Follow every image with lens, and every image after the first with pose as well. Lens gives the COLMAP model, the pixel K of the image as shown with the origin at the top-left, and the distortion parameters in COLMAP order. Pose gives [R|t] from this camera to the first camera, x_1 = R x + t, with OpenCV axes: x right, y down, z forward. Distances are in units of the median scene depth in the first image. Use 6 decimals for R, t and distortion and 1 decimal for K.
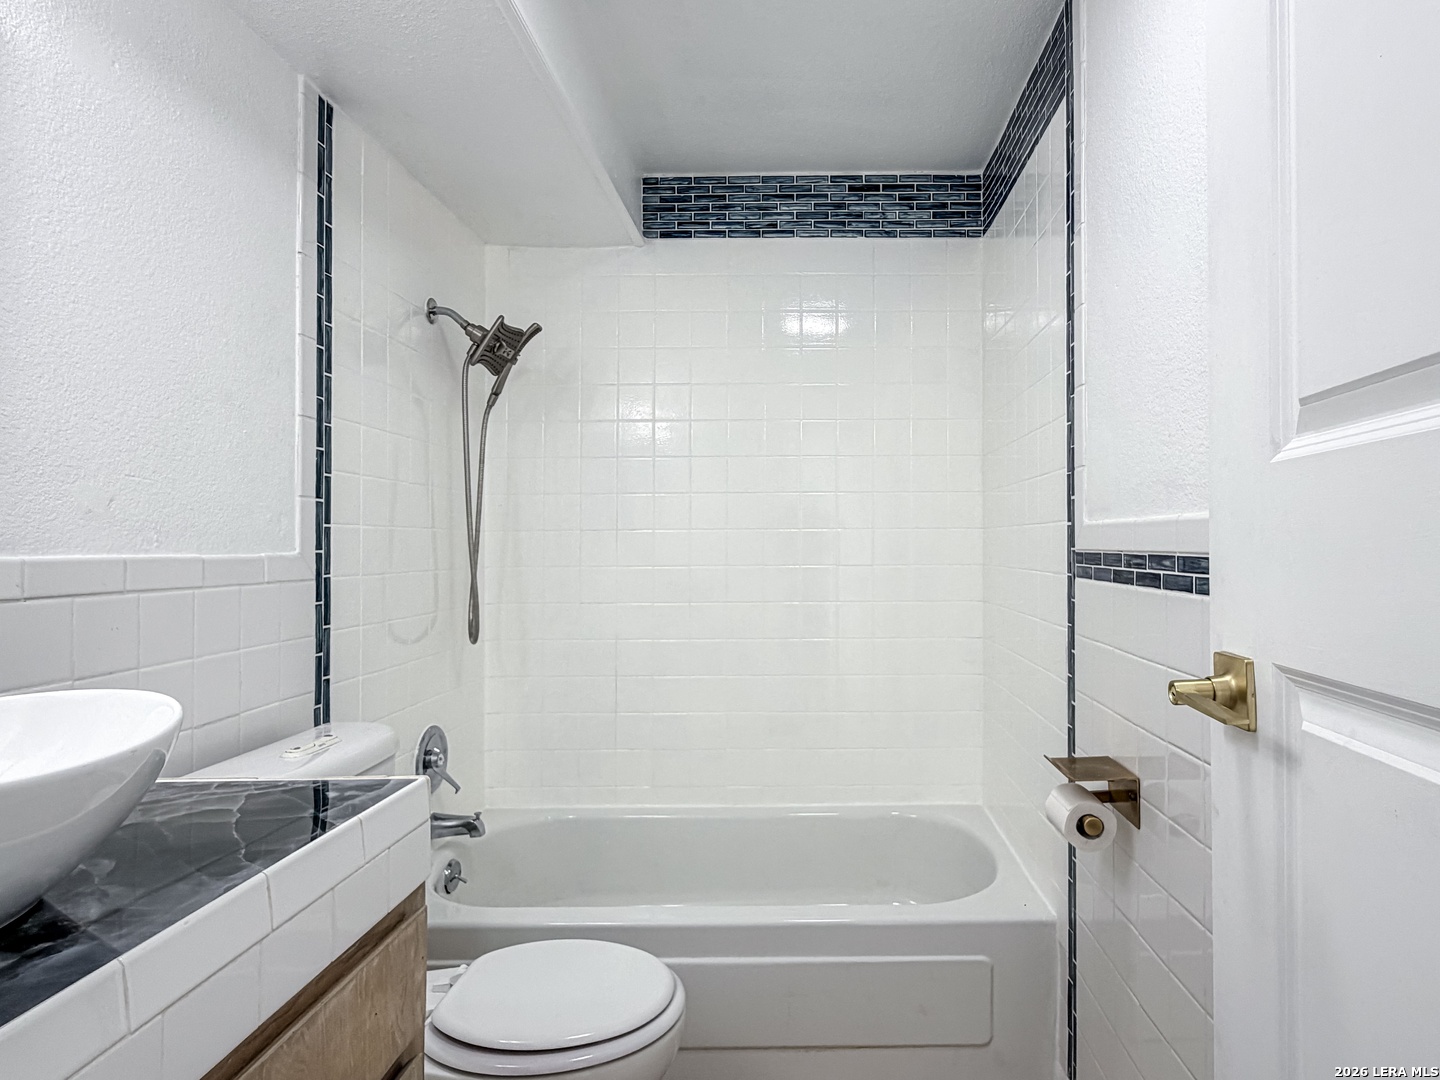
lens RADIAL K [[895.7, 0, 719.9], [0, 895.7, 565.4], [0, 0, 1]] dist [0.000185, -0.000734]
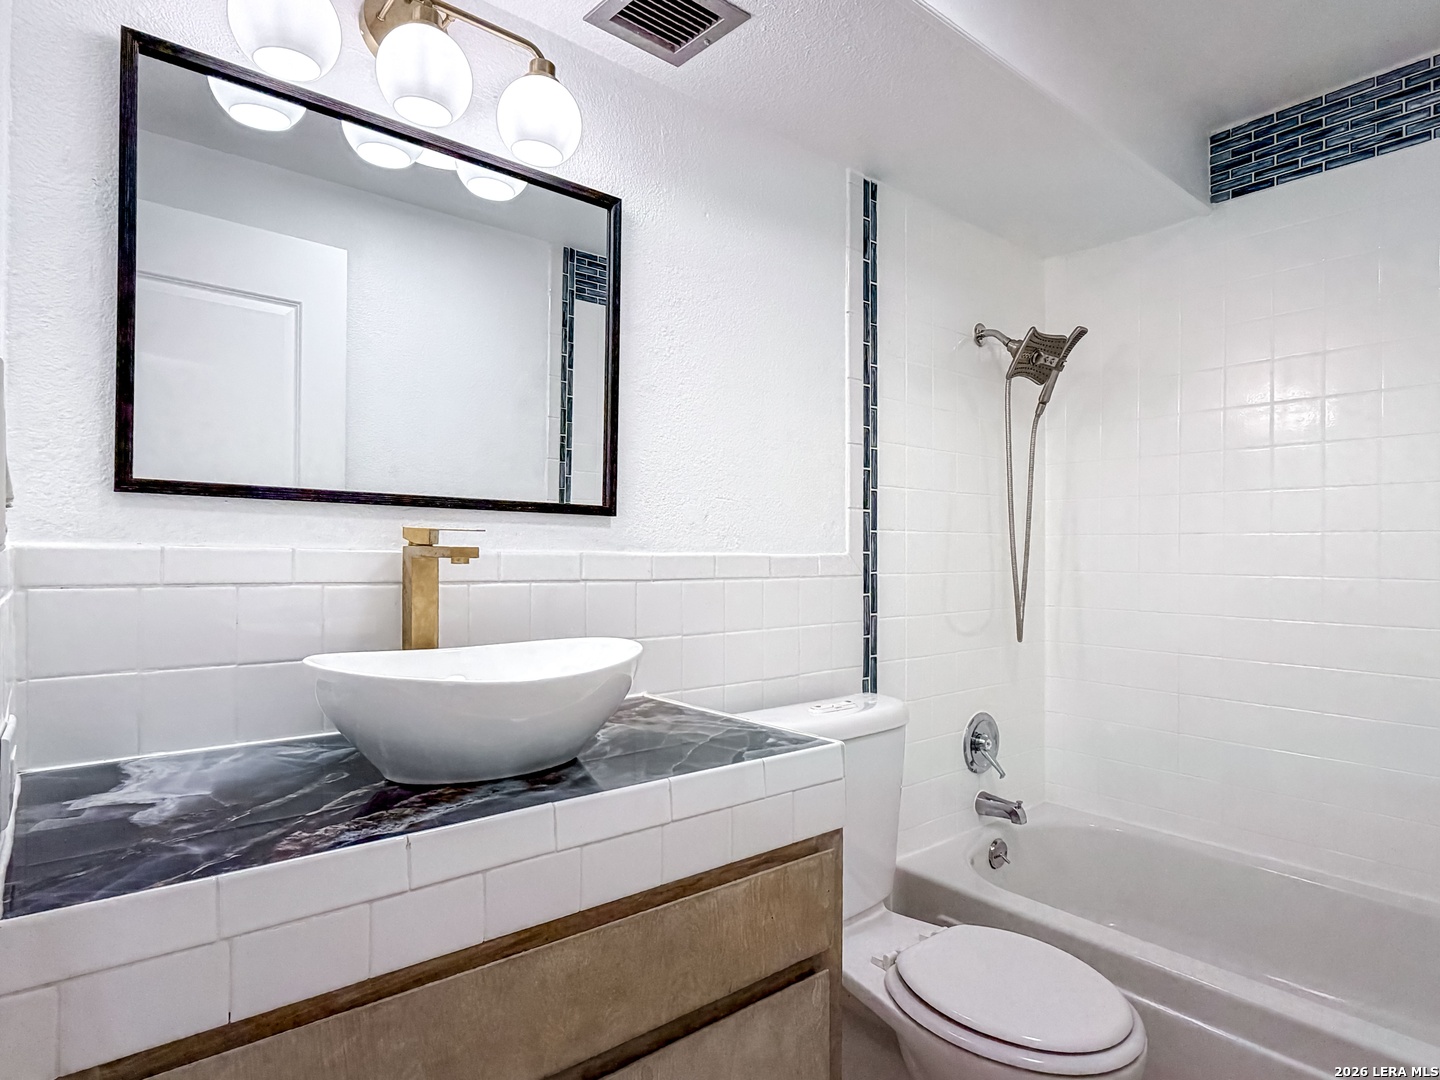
lens RADIAL K [[815.7, 0, 723.8], [0, 815.7, 578.2], [0, 0, 1]] dist [0.001330, -0.001970]
pose [[0.639678, 0.035891, -0.767805, 0.281121], [-0.025850, 0.999349, 0.025178, -0.003501], [0.768208, 0.003742, 0.640189, 0.132047]]
